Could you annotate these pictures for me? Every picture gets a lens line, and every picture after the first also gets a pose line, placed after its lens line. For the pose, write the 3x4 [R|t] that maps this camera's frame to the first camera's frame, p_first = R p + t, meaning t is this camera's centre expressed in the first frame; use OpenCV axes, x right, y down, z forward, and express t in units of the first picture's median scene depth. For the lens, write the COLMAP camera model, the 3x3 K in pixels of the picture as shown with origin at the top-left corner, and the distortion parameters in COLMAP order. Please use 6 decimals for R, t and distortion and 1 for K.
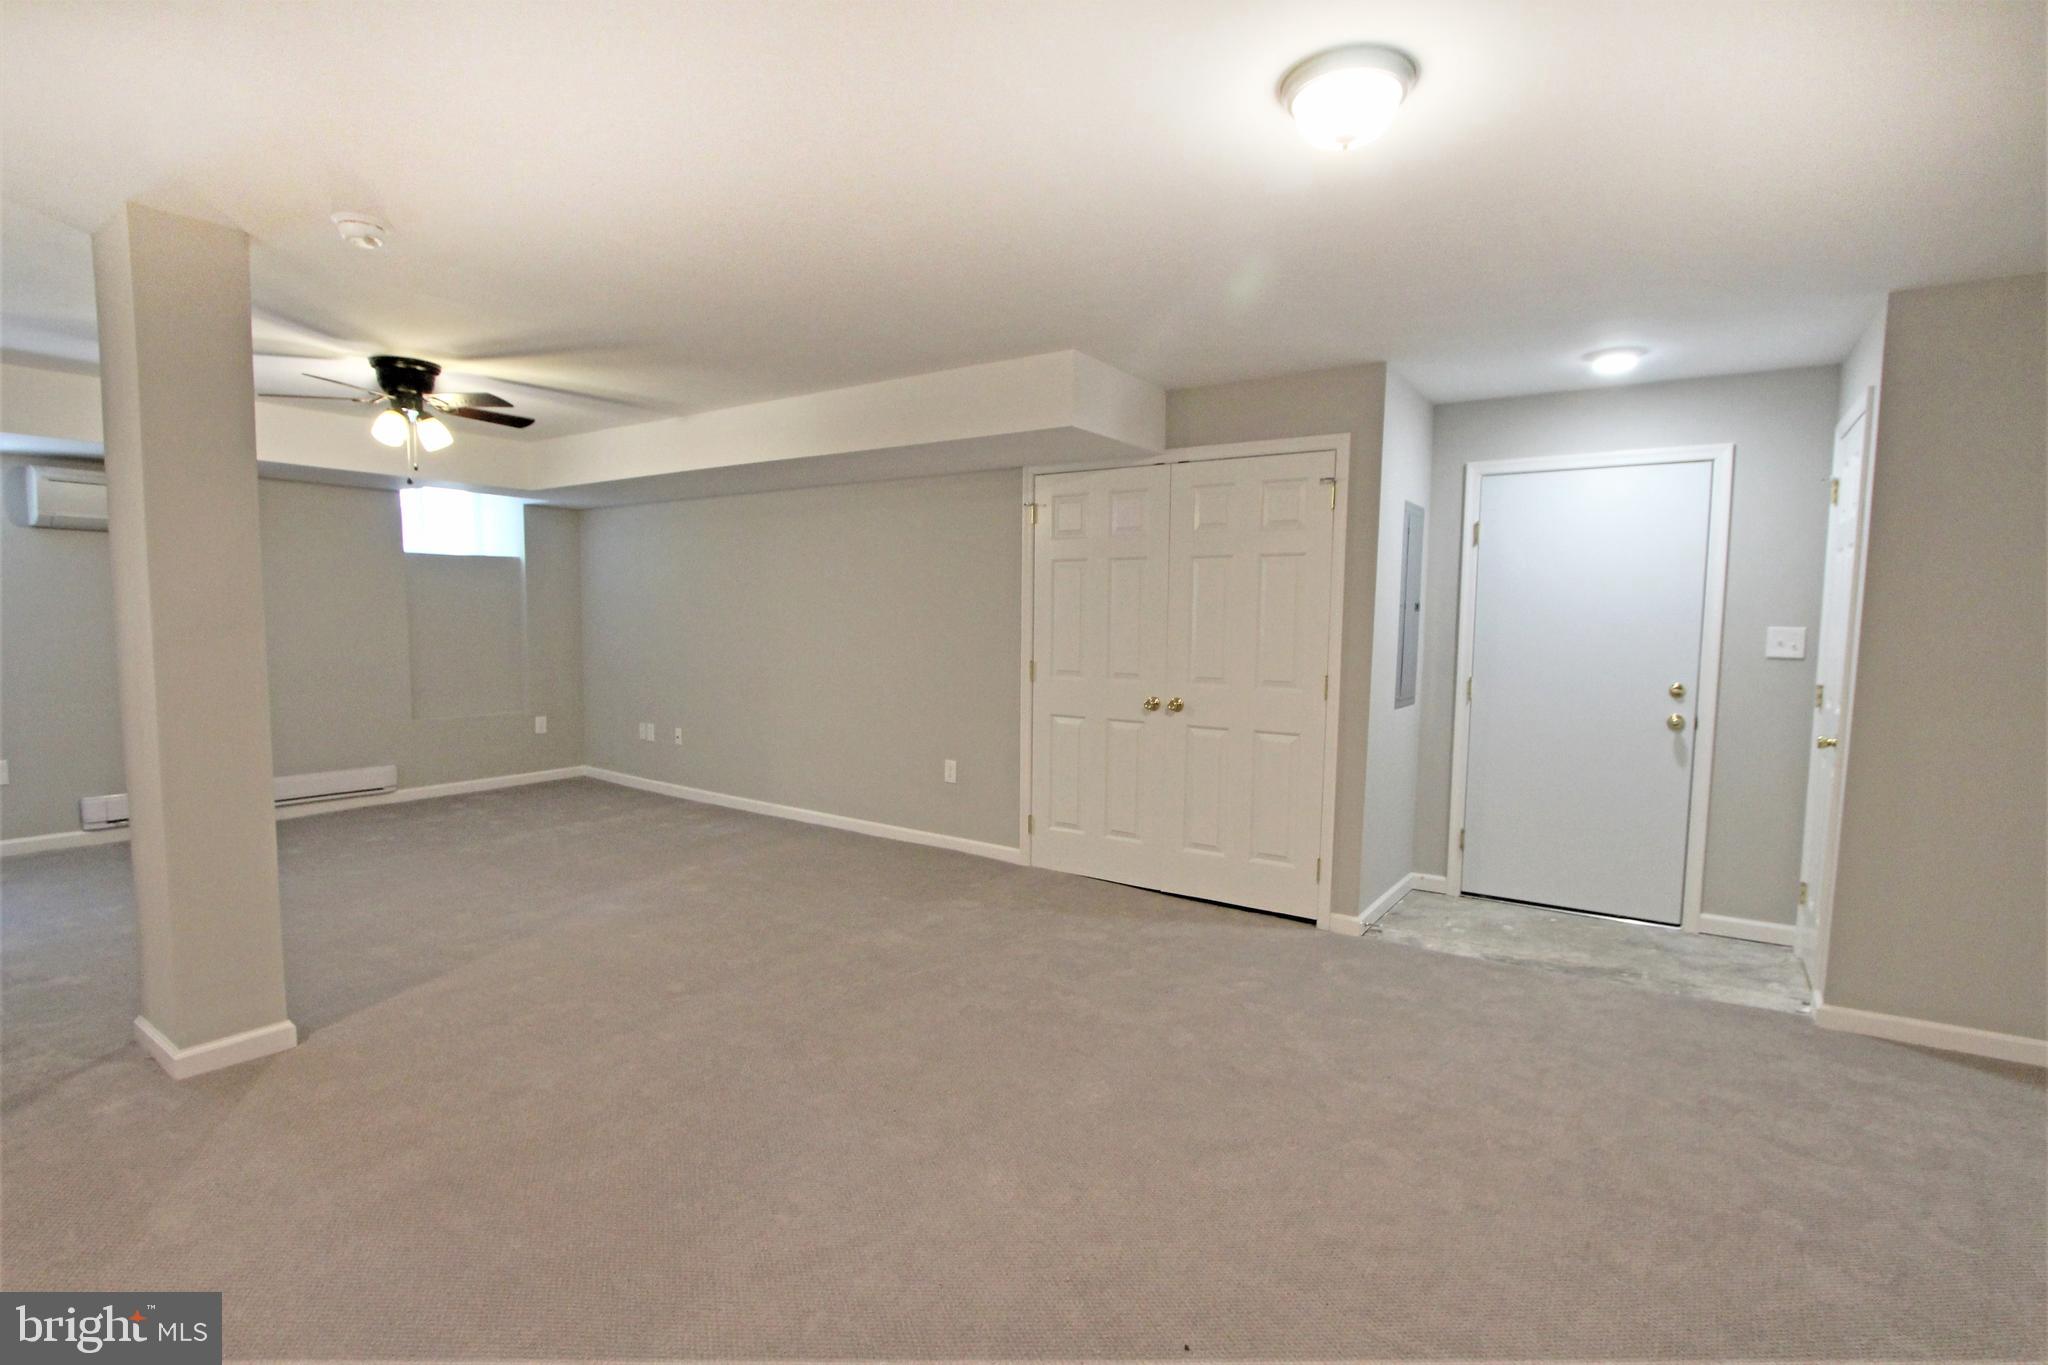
lens RADIAL K [[972.7, 0, 1030.2], [0, 972.7, 697.7], [0, 0, 1]] dist [-0.016562, 0.001539]
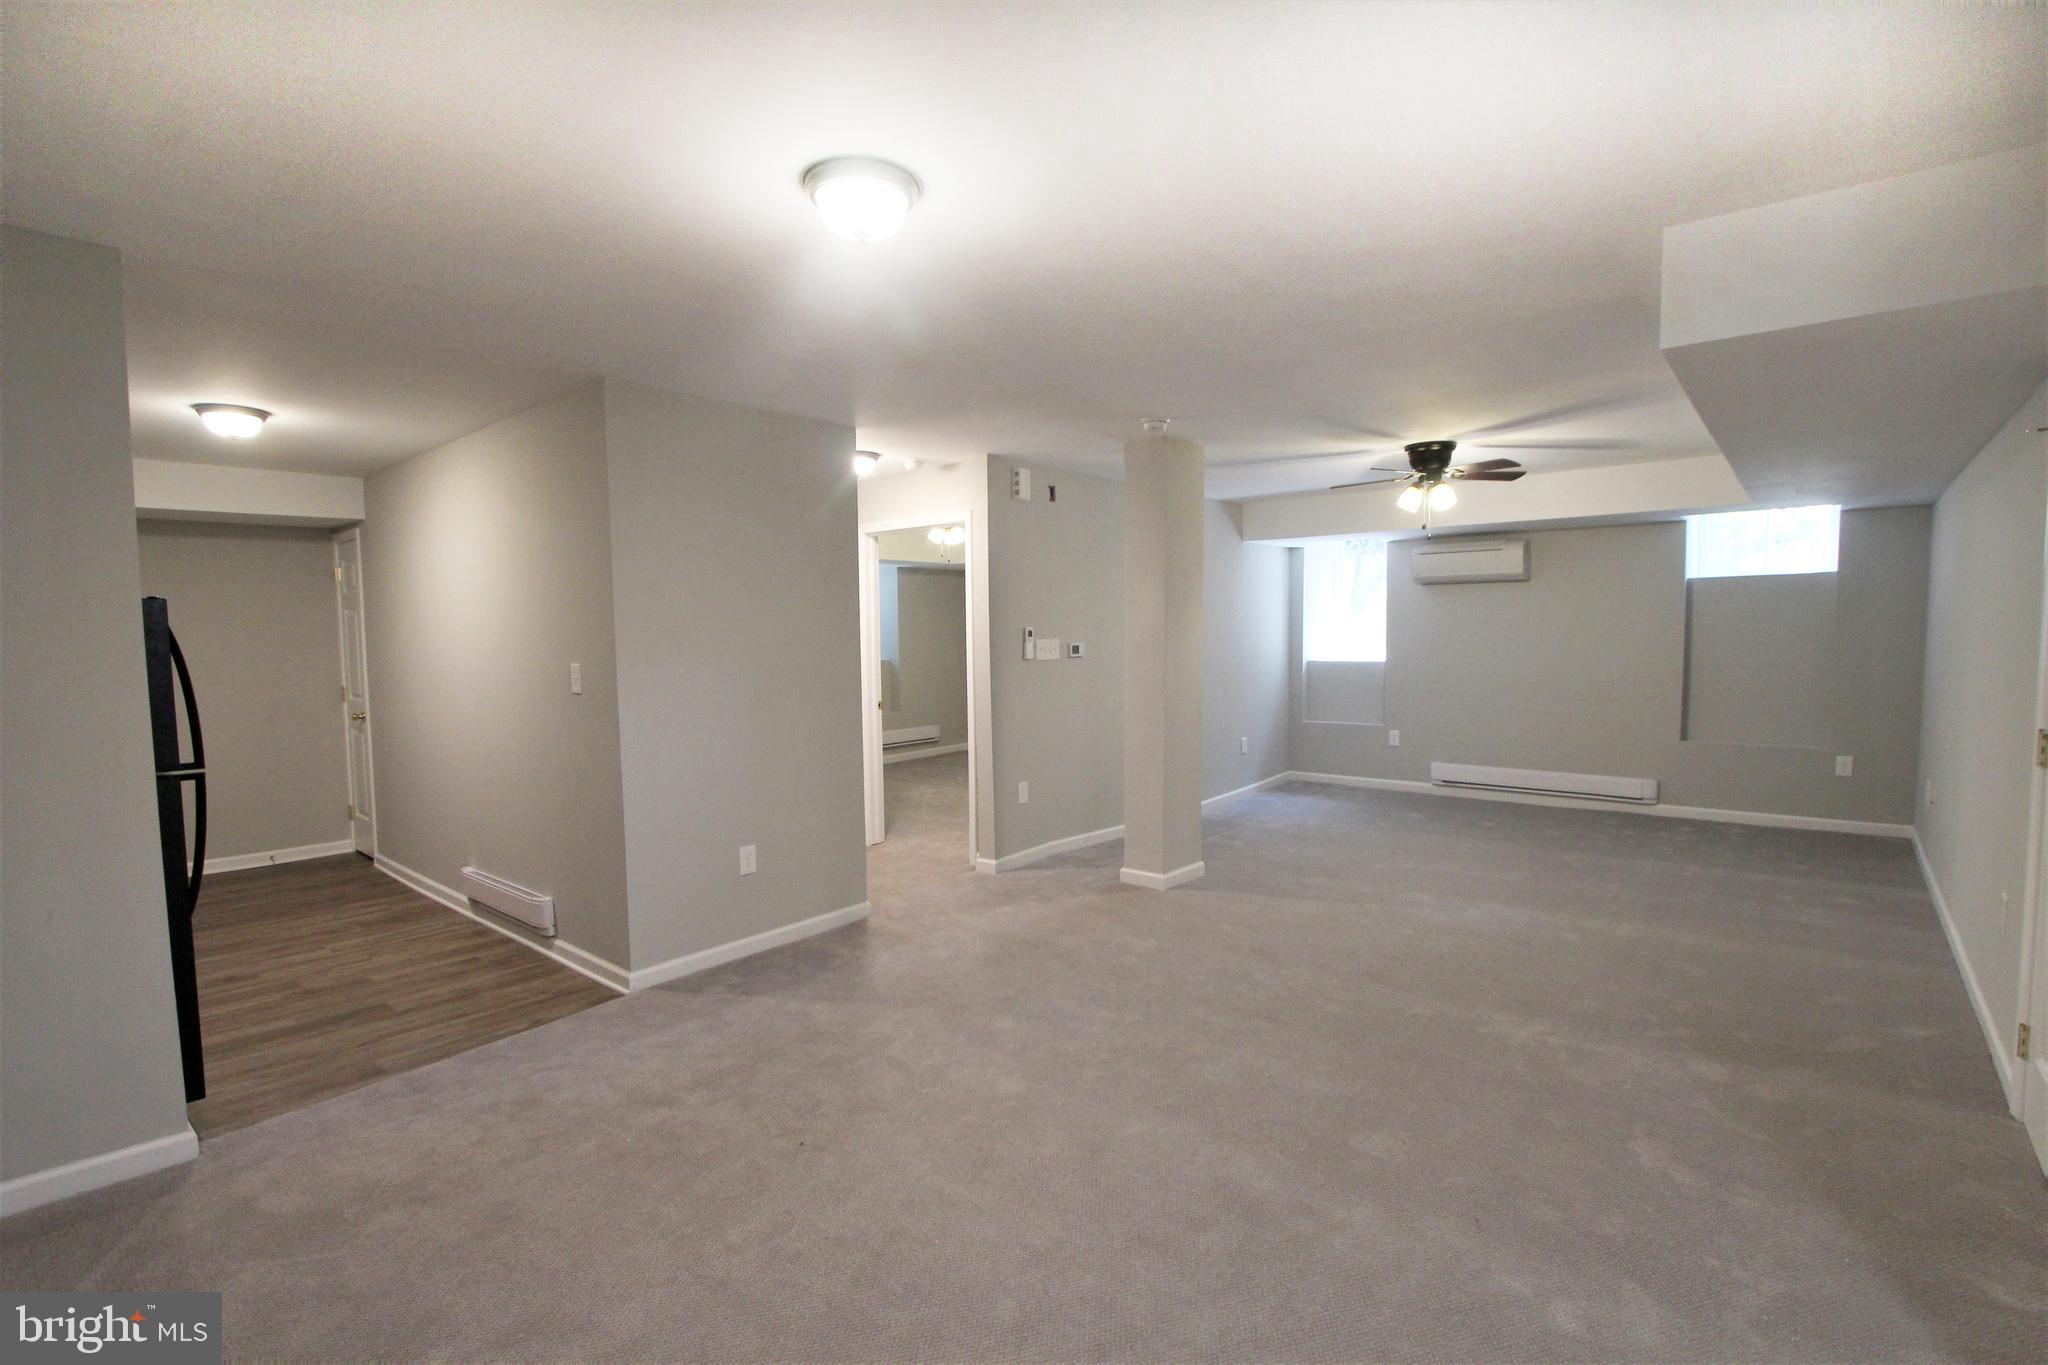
lens RADIAL K [[972.7, 0, 1030.2], [0, 972.7, 697.7], [0, 0, 1]] dist [-0.016562, 0.001539]
pose [[-0.115628, 0.059264, -0.991523, 0.372456], [-0.067748, 0.995423, 0.067398, -0.035754], [0.990979, 0.074966, -0.111084, 0.337780]]
